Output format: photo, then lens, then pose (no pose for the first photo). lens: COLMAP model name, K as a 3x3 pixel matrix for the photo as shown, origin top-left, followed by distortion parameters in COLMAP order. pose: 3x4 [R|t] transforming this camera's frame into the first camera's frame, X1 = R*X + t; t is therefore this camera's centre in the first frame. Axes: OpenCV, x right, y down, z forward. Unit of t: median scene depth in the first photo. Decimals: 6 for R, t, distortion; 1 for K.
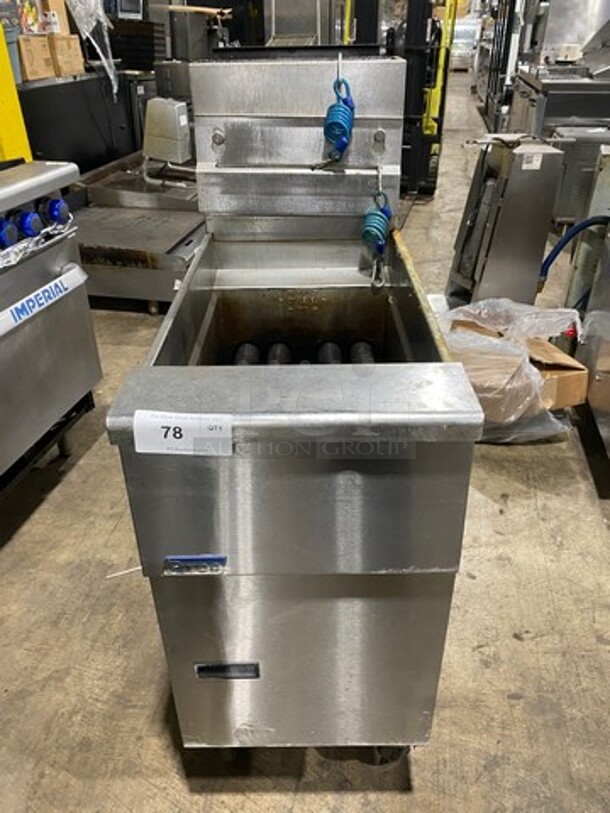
lens RADIAL K [[619.9, 0, 314.7], [0, 619.9, 405.8], [0, 0, 1]] dist [0.006048, -0.004218]
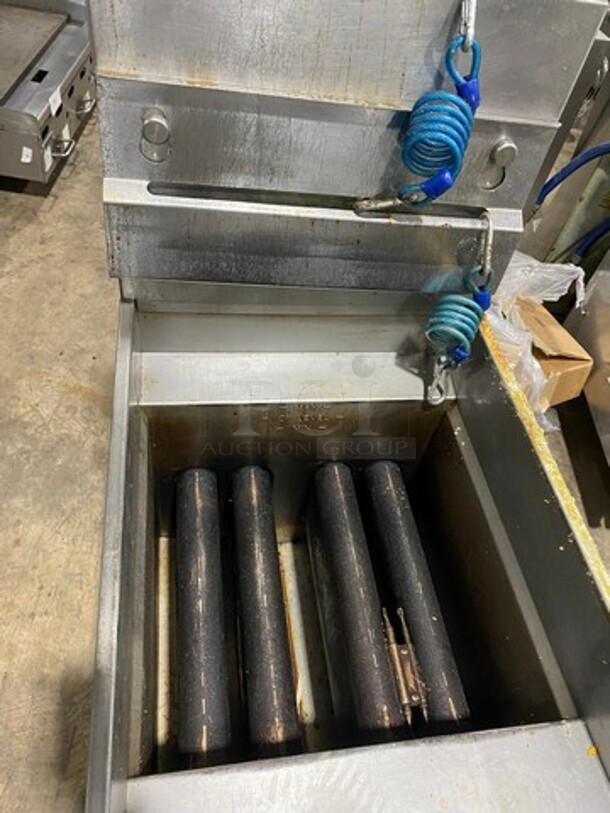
lens RADIAL K [[619.9, 0, 314.7], [0, 619.9, 405.8], [0, 0, 1]] dist [0.006048, -0.004218]
pose [[0.977586, -0.008380, 0.210370, -0.083262], [-0.058453, 0.949122, 0.309436, -0.232264], [-0.202260, -0.314797, 0.927358, 0.310866]]
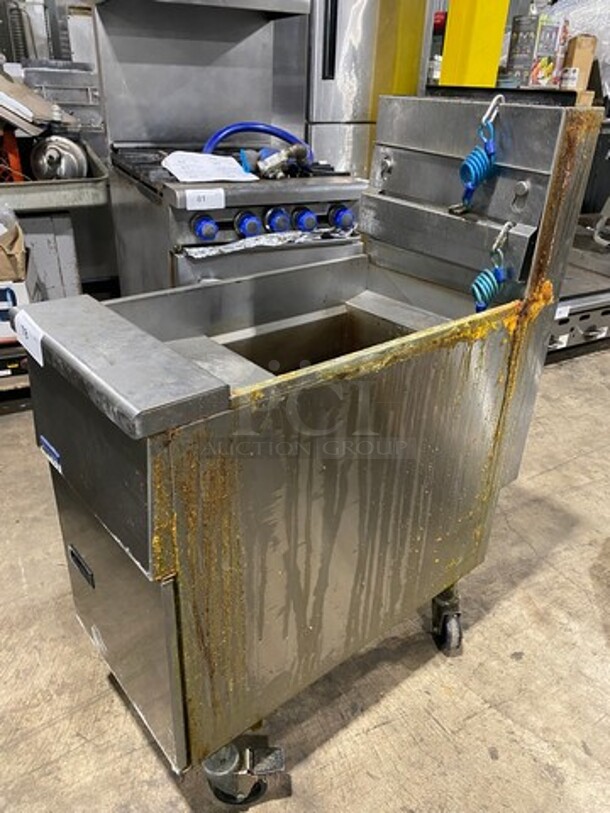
lens RADIAL K [[619.9, 0, 314.7], [0, 619.9, 405.8], [0, 0, 1]] dist [0.006048, -0.004218]
pose [[0.641135, 0.393919, -0.658615, 0.361578], [-0.443871, 0.890439, 0.100483, -0.074803], [0.626038, 0.227916, 0.745741, 0.143370]]
